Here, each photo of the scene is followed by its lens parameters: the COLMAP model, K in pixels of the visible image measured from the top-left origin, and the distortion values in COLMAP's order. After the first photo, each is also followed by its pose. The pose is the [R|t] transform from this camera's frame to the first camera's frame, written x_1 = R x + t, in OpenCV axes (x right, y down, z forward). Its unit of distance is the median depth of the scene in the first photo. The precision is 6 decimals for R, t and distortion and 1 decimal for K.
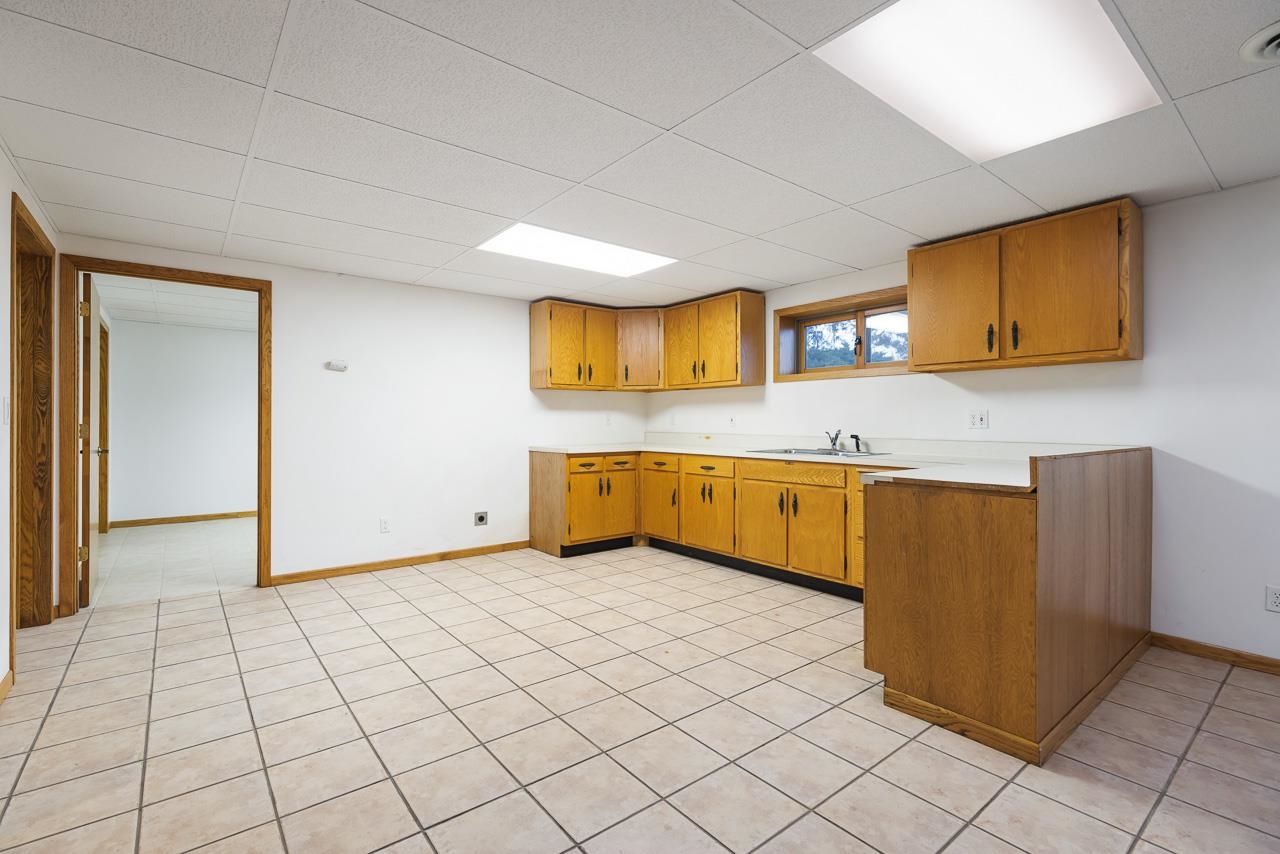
lens RADIAL K [[576.6, 0, 633.7], [0, 576.6, 420.6], [0, 0, 1]] dist [0.008024, -0.001308]
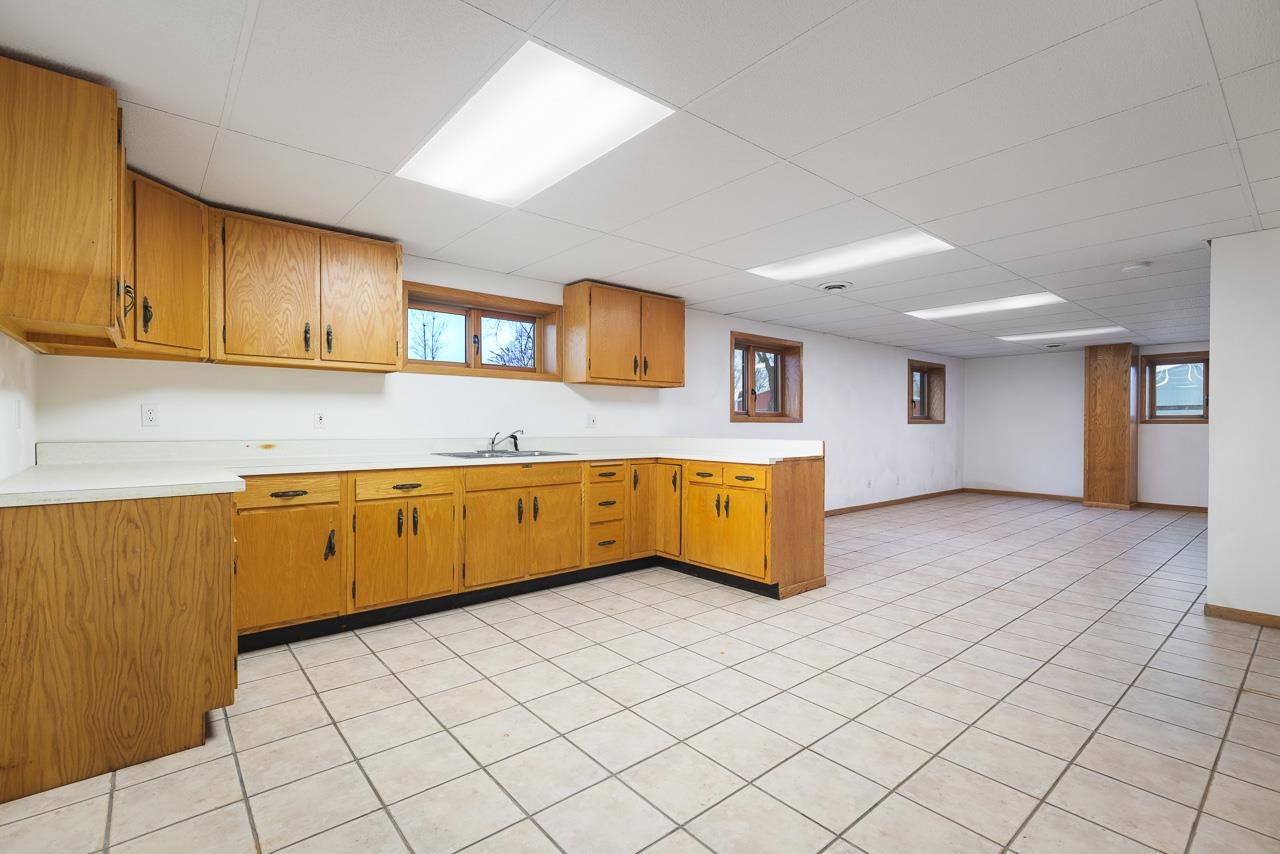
lens RADIAL K [[576.6, 0, 633.7], [0, 576.6, 430.2], [0, 0, 1]] dist [0.008024, -0.001308]
pose [[-0.026163, -0.011721, 0.999589, -0.688274], [-0.007892, 0.999903, 0.011518, 0.003033], [-0.999627, -0.007587, -0.026253, 0.870390]]
